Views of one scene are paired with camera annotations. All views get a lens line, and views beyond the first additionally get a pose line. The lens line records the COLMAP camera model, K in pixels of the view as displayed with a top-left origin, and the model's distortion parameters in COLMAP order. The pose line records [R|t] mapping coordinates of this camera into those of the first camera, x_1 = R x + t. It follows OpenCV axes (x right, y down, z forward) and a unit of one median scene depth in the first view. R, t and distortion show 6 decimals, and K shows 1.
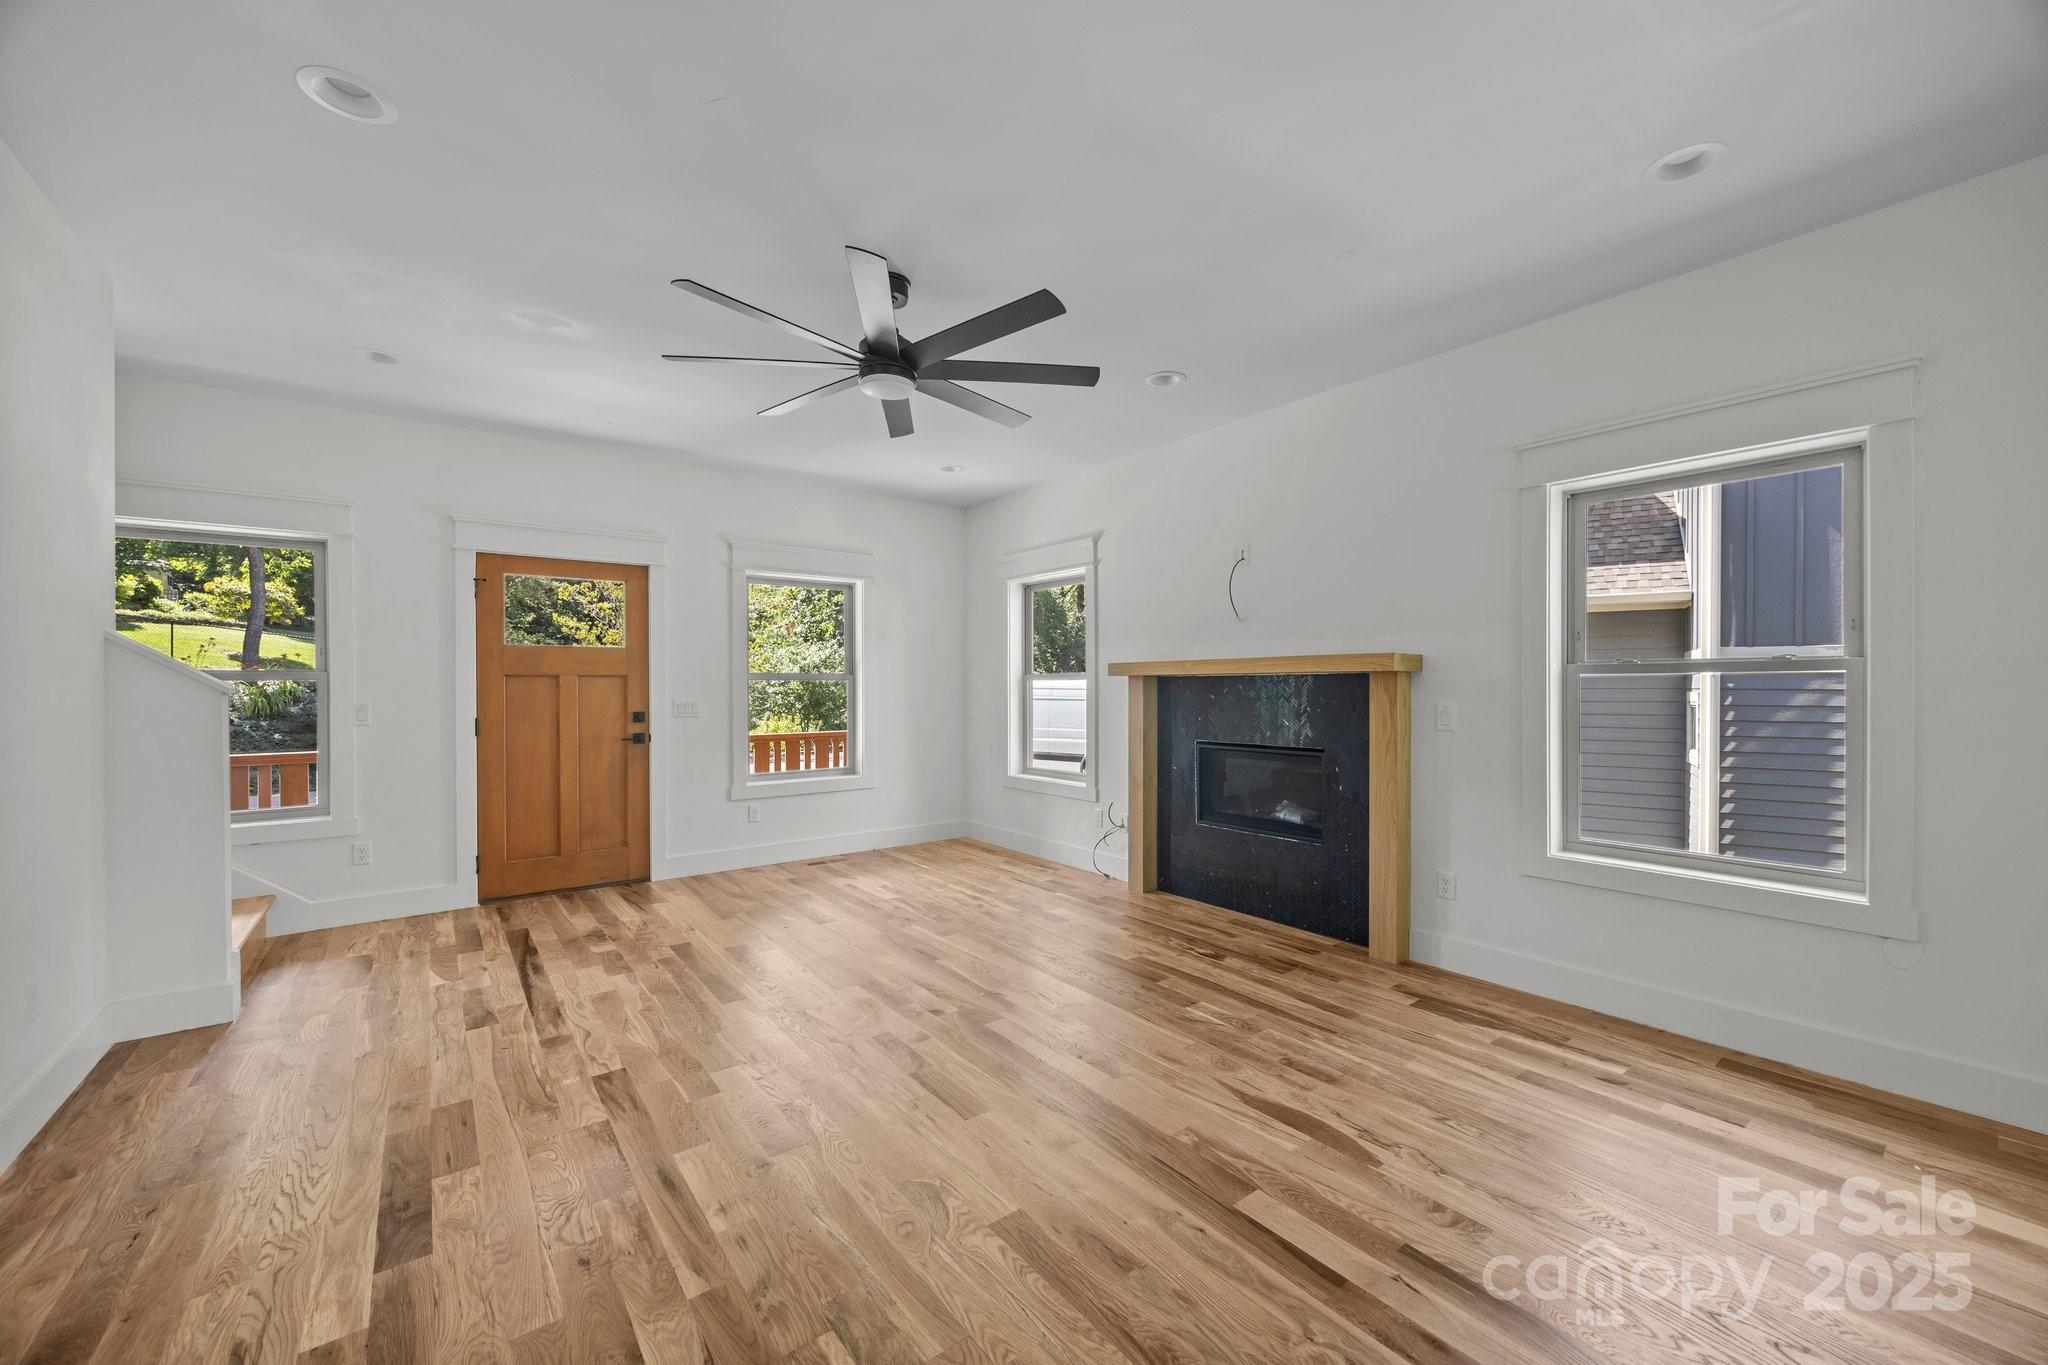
lens RADIAL K [[795.8, 0, 1039.3], [0, 795.8, 677.9], [0, 0, 1]] dist [-0.001906, -0.000017]
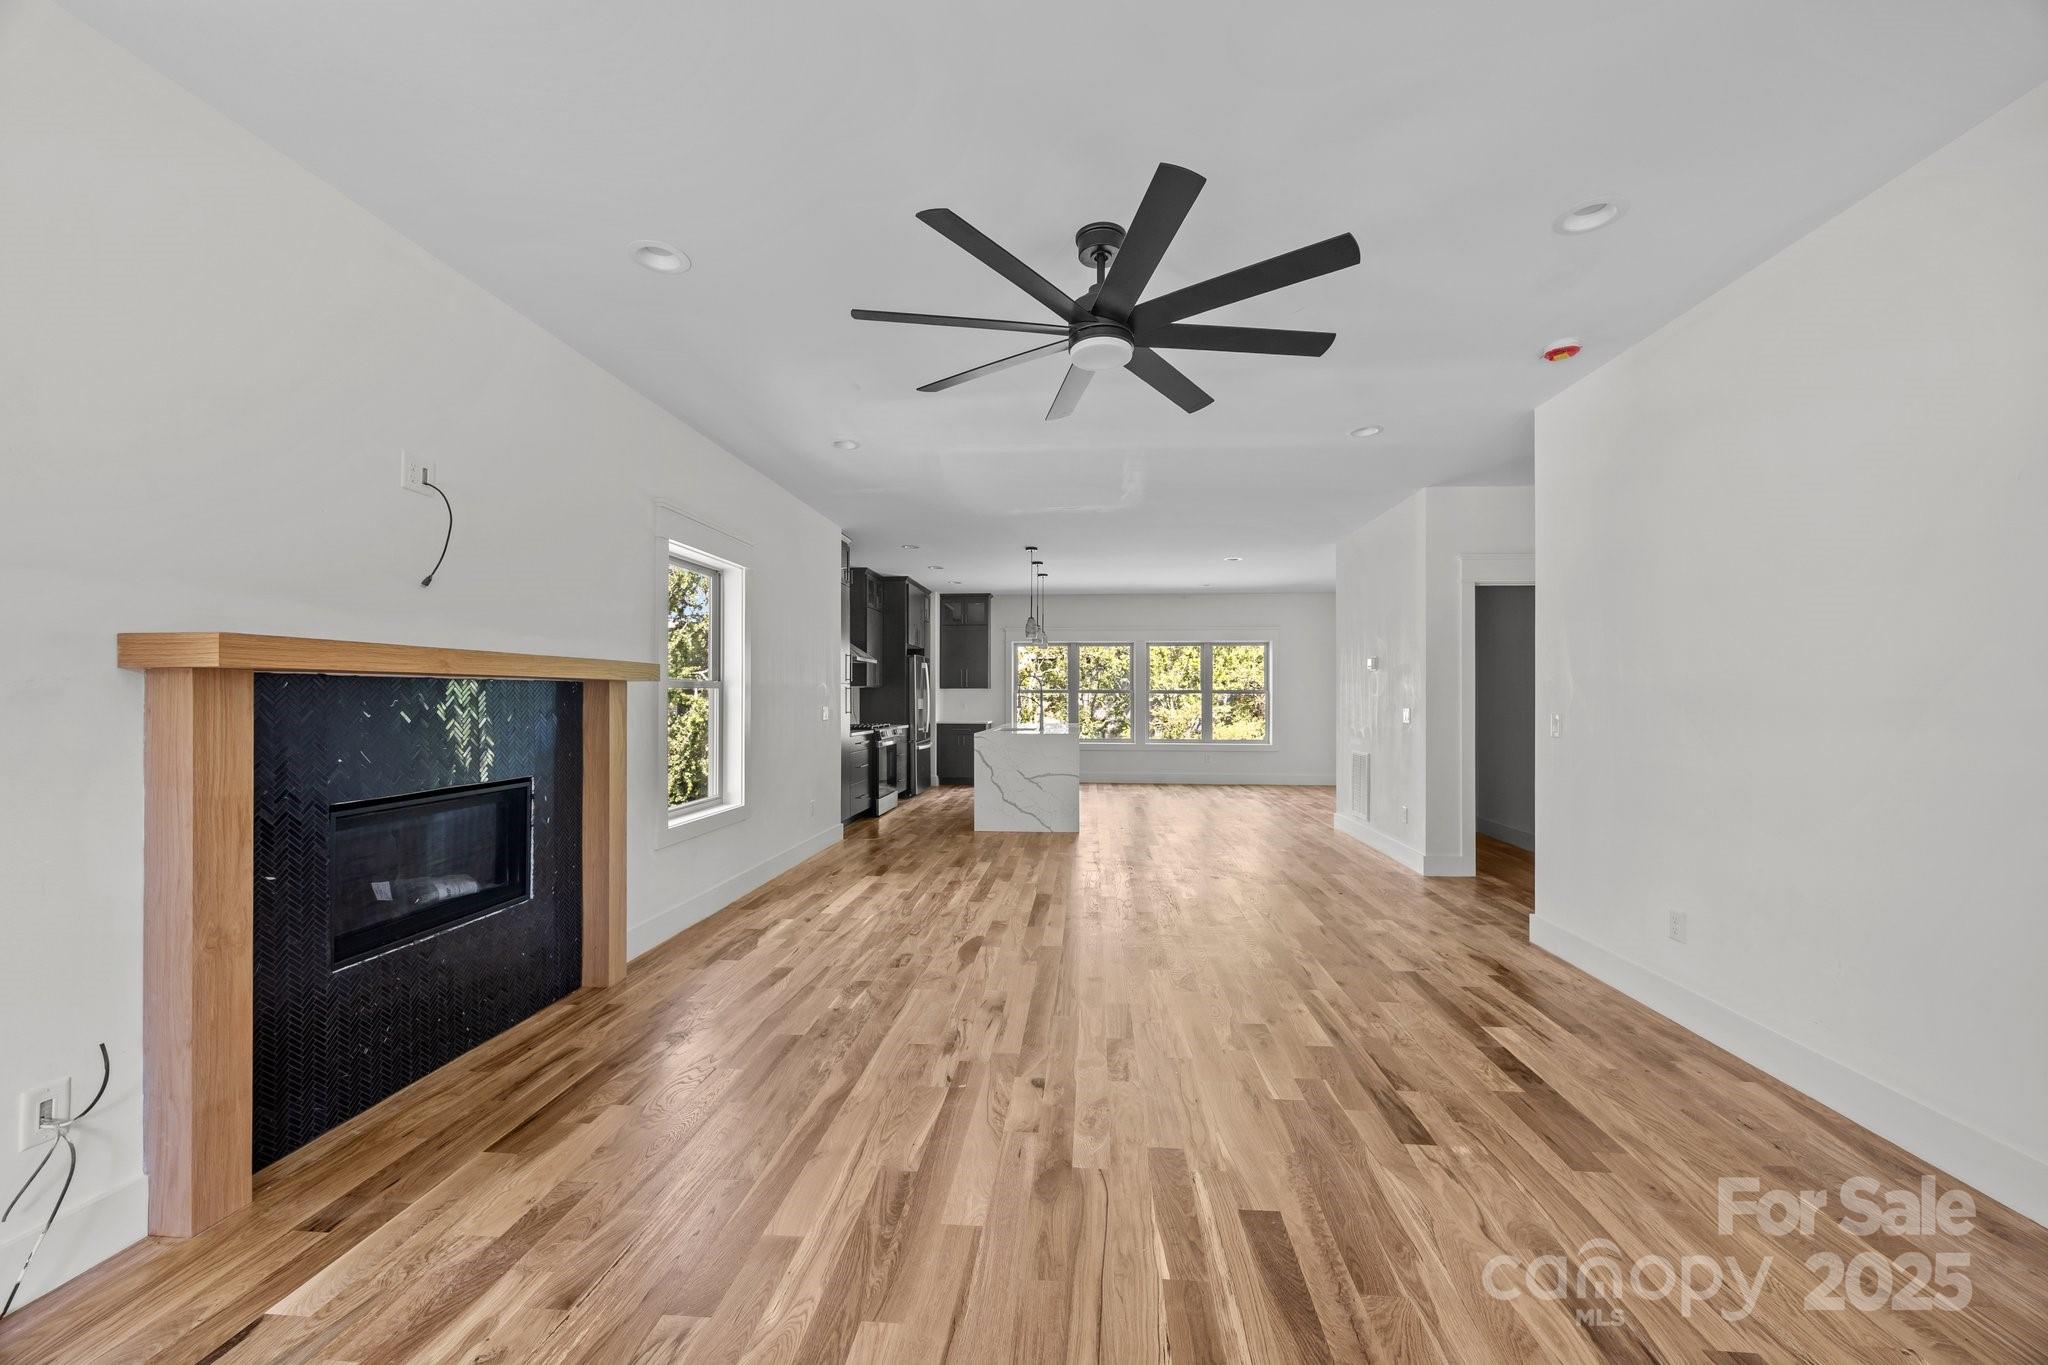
lens RADIAL K [[795.8, 0, 1030.1], [0, 795.8, 696.9], [0, 0, 1]] dist [-0.001906, -0.000017]
pose [[-0.740033, 0.001706, 0.672569, -0.579973], [-0.006989, 0.999923, -0.010227, 0.018842], [-0.672534, -0.012269, -0.739964, 1.379293]]
